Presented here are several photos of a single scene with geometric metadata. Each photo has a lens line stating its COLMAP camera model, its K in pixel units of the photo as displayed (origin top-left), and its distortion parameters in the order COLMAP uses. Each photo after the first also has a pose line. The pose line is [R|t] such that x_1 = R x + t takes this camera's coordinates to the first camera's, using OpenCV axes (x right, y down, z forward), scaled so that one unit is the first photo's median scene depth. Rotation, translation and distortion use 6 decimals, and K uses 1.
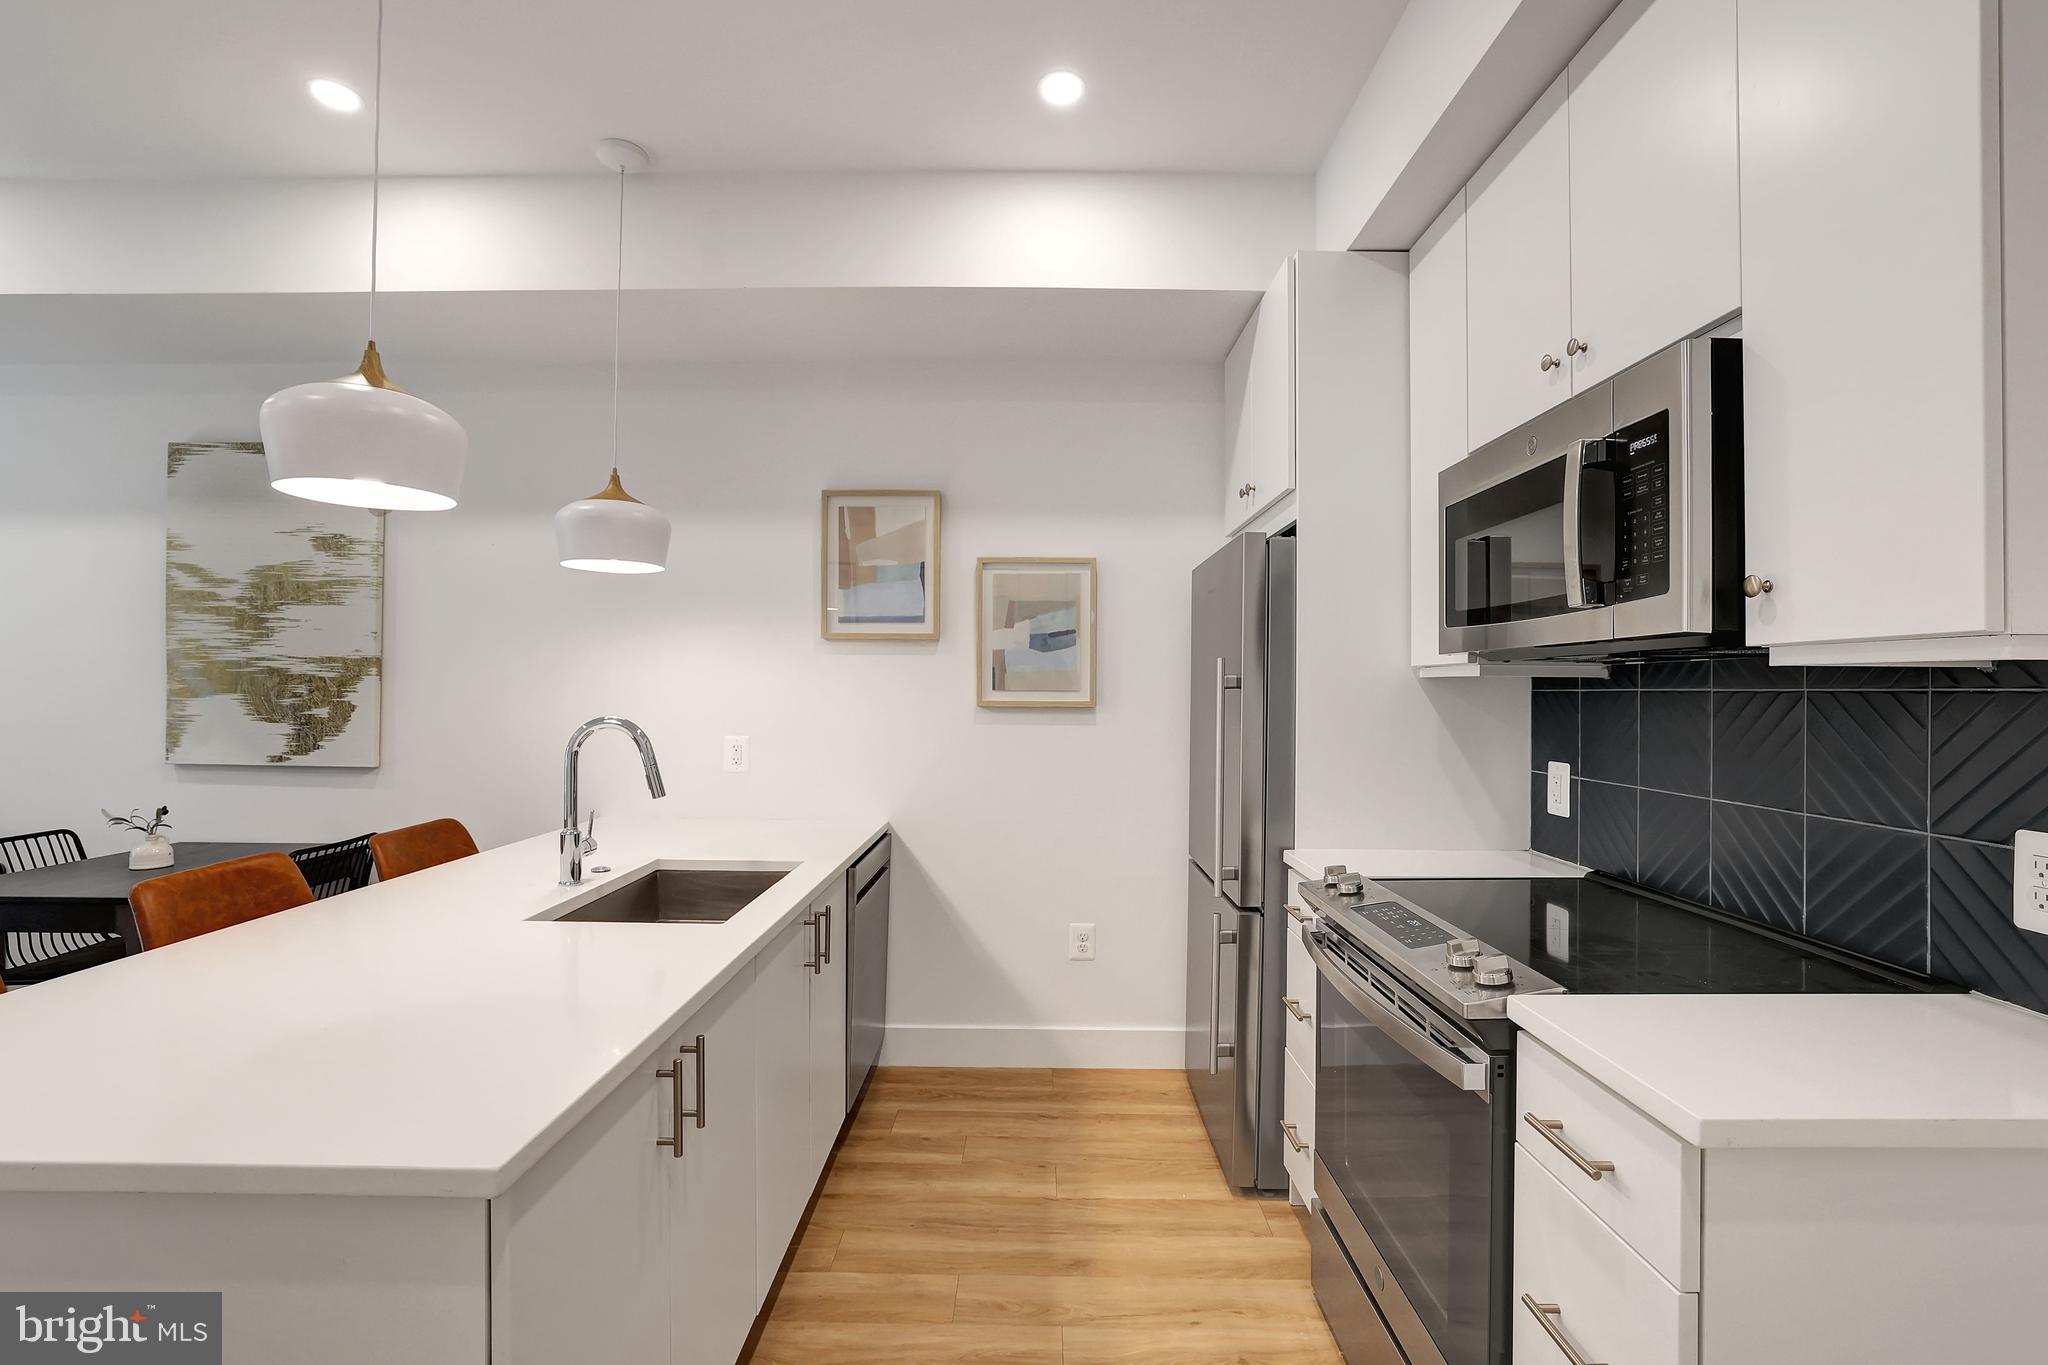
lens RADIAL K [[897.6, 0, 1036.3], [0, 897.6, 676.6], [0, 0, 1]] dist [-0.014988, -0.000033]
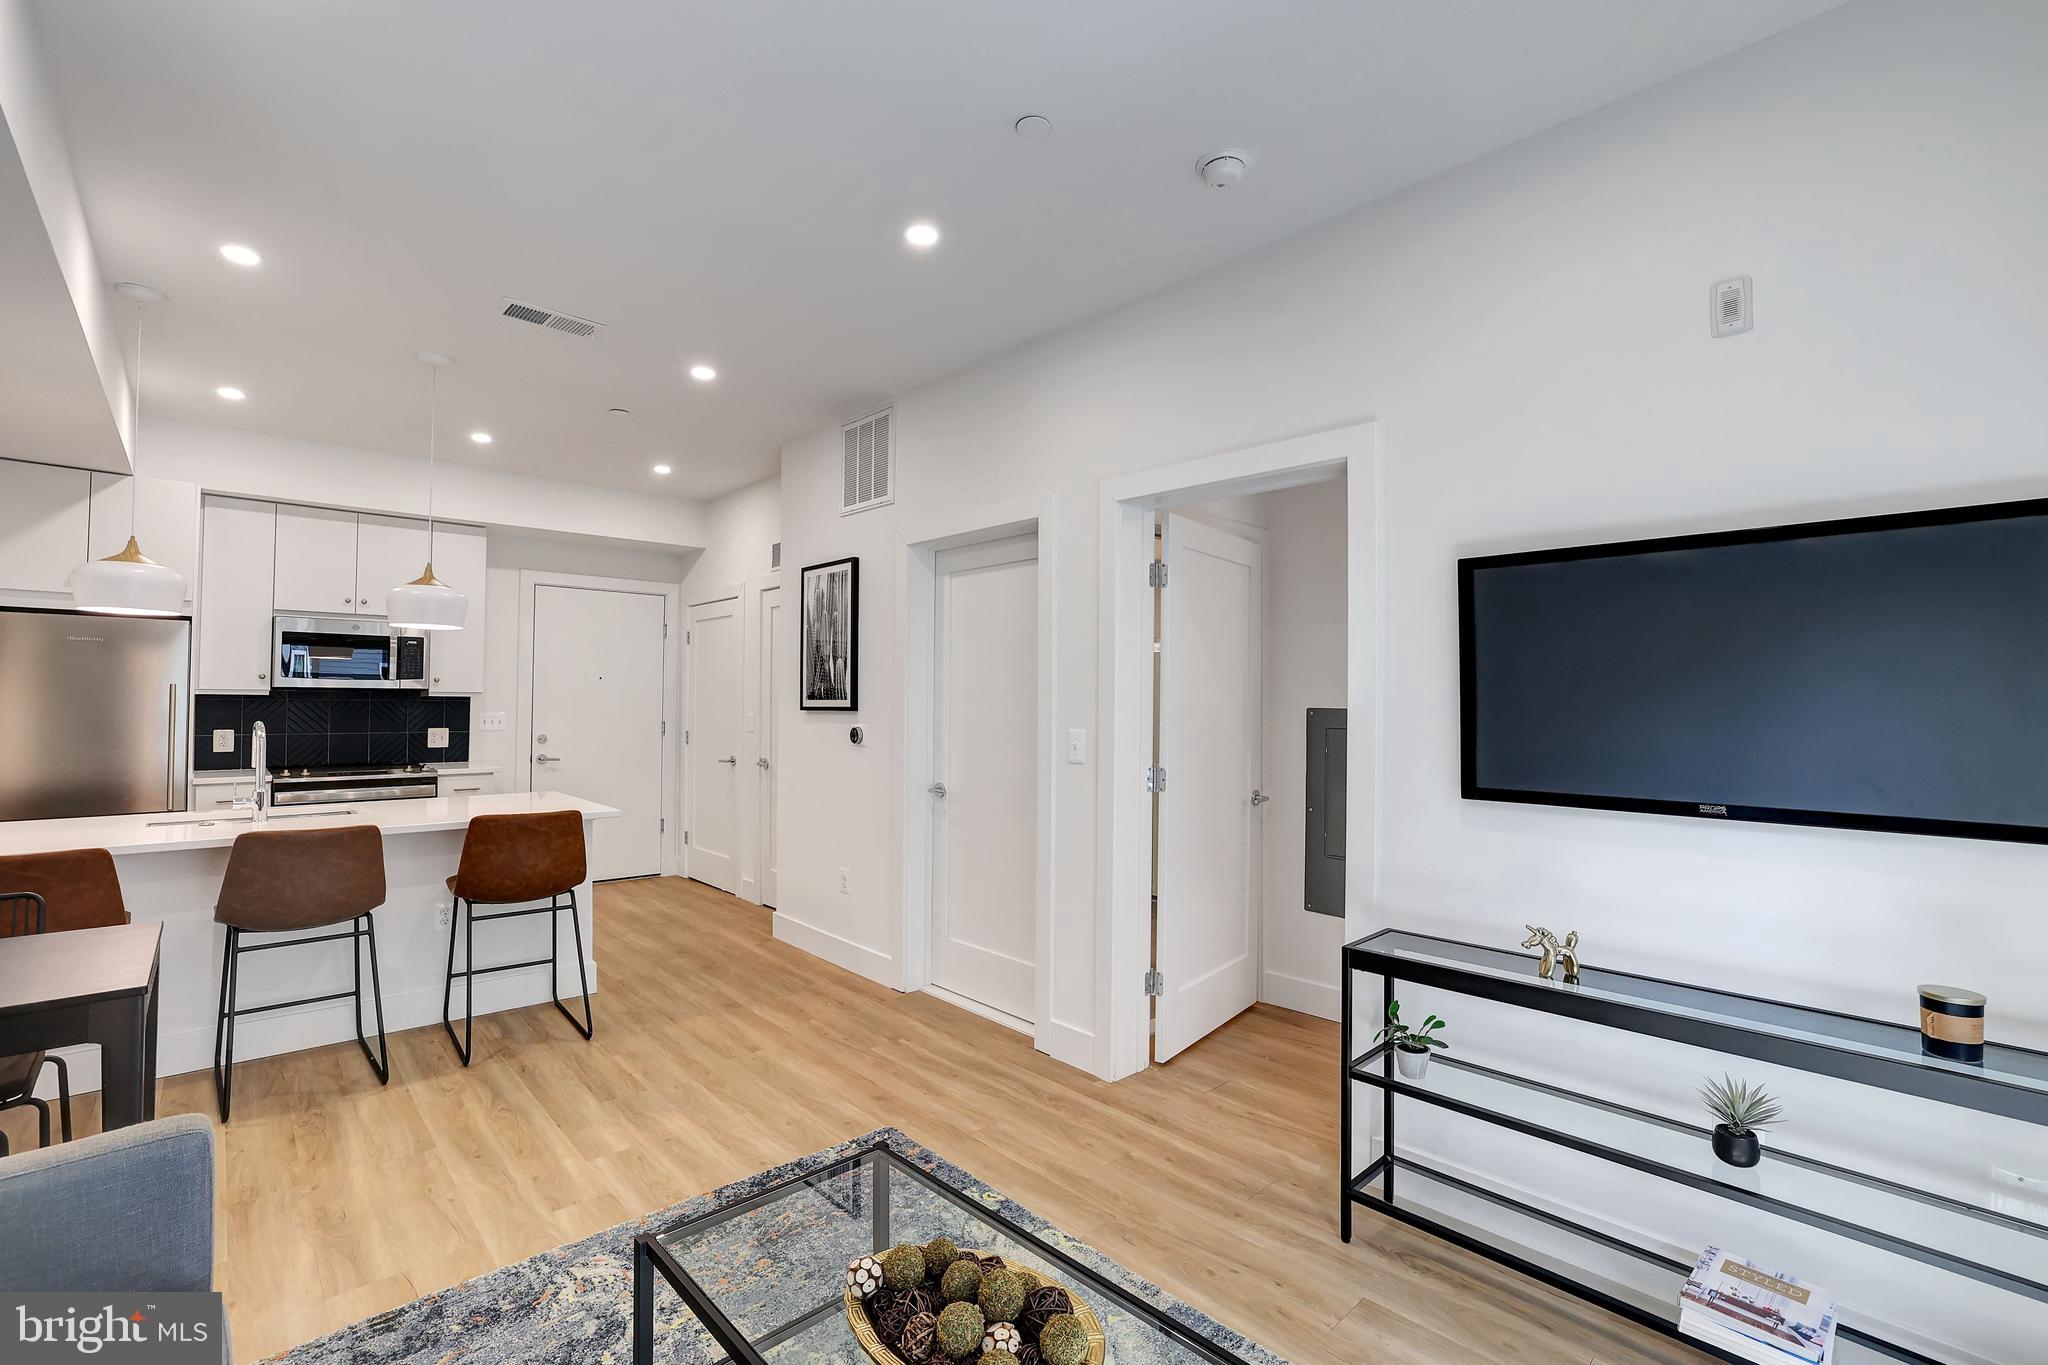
lens RADIAL K [[905.2, 0, 1024.0], [0, 905.2, 682.5], [0, 0, 1]] dist [-0.013324, 0.000063]
pose [[-0.670631, 0.007060, 0.741757, -1.857528], [-0.021152, 0.999366, -0.028636, -0.005318], [-0.741489, -0.034893, -0.670057, 0.715299]]
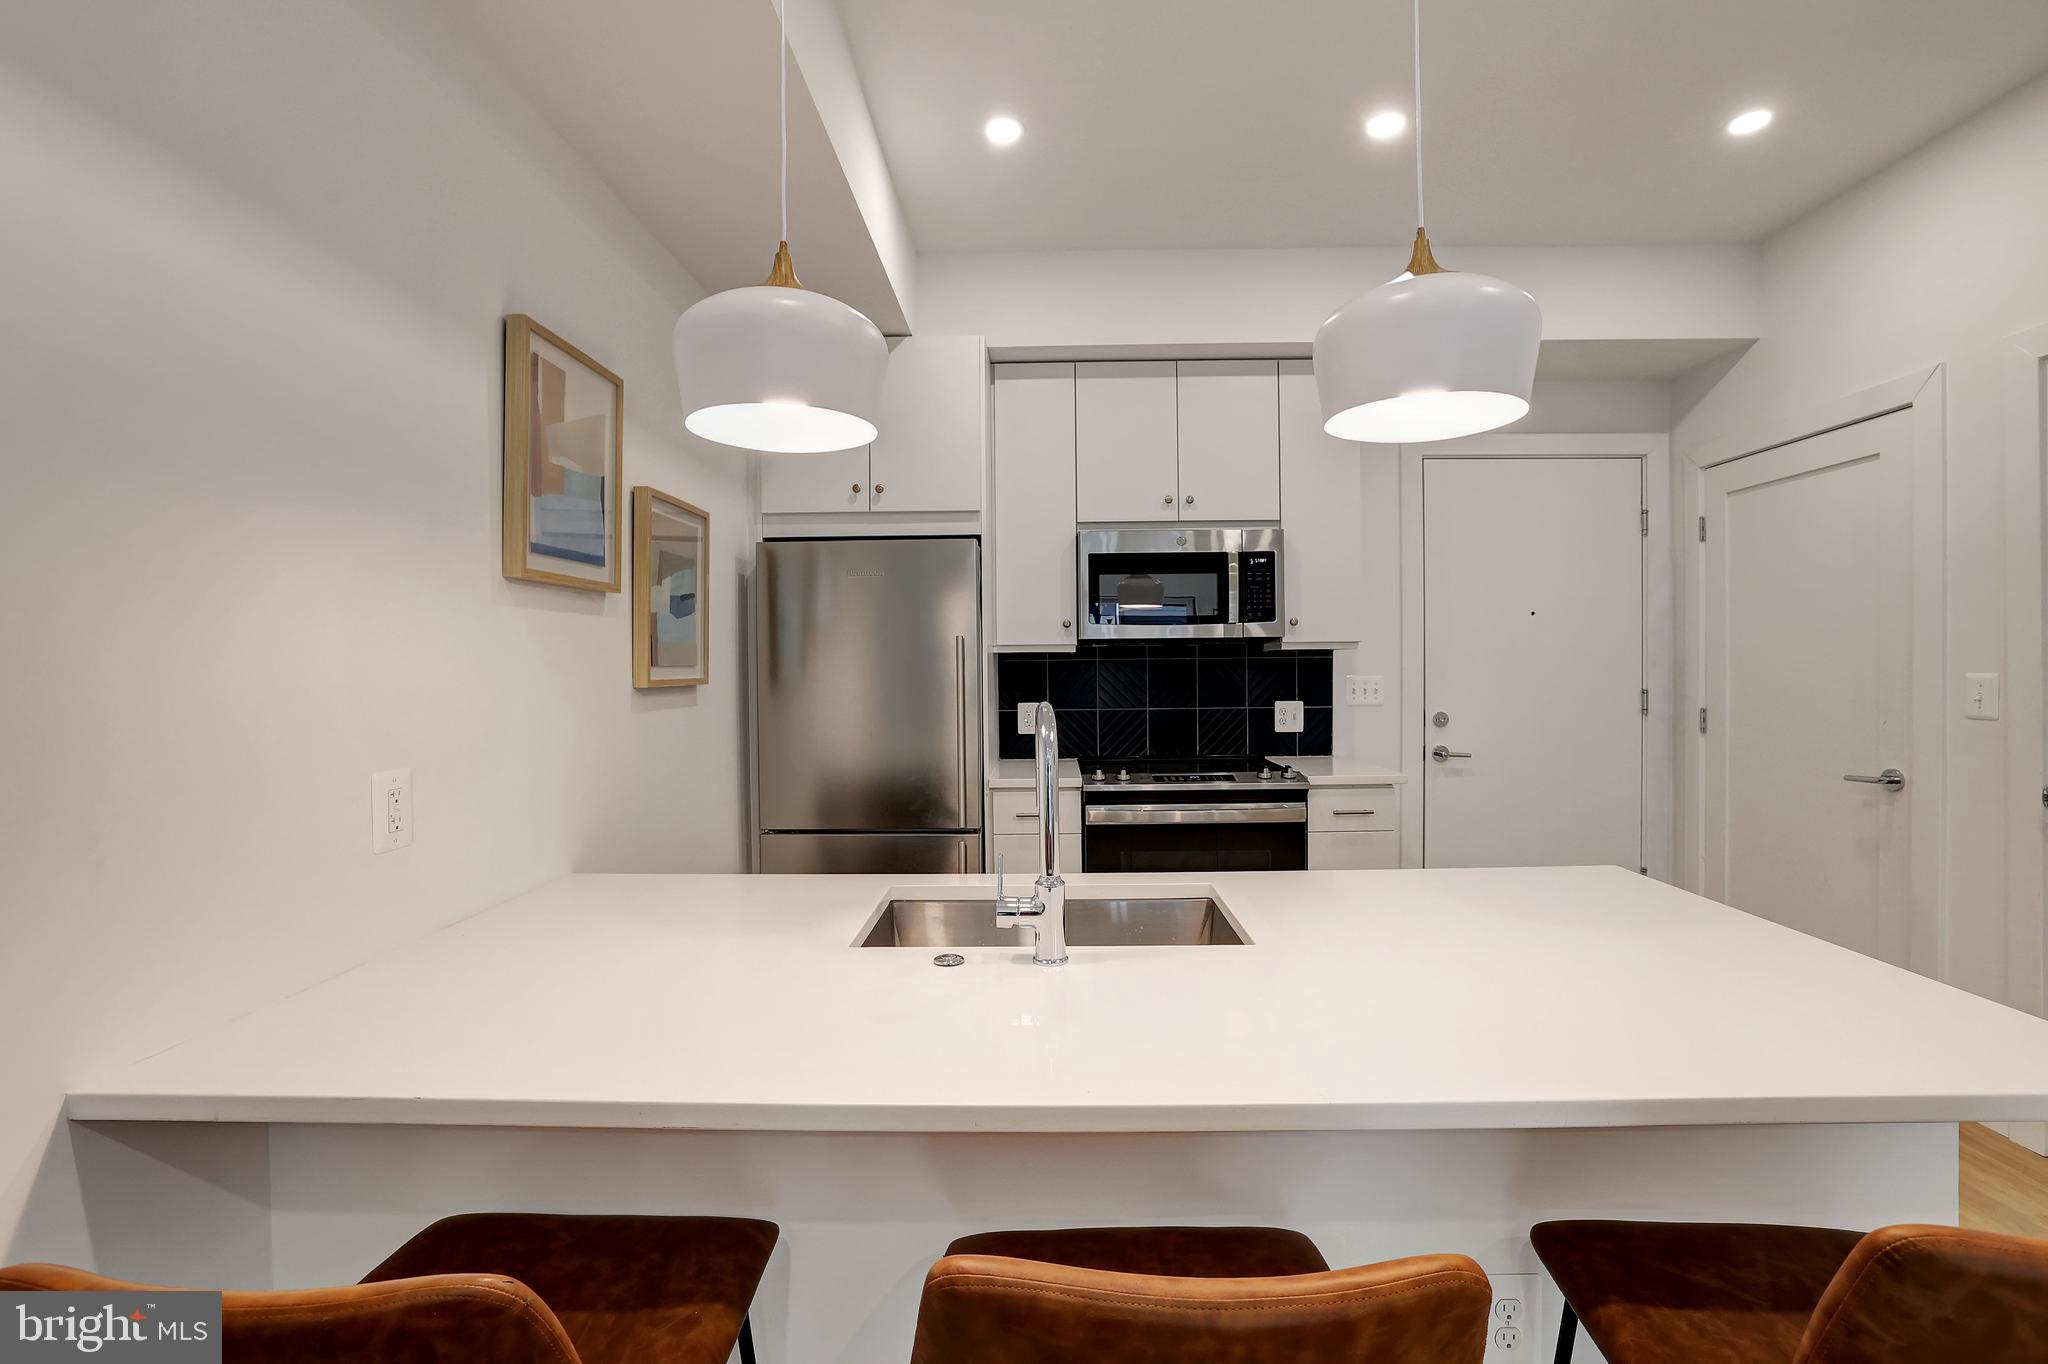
lens RADIAL K [[897.6, 0, 1036.3], [0, 897.6, 676.1], [0, 0, 1]] dist [-0.014988, -0.000033]
pose [[0.022402, -0.020588, 0.999537, -0.794722], [-0.003697, 0.999779, 0.020676, 0.006753], [-0.999742, -0.004158, 0.022321, 0.662117]]
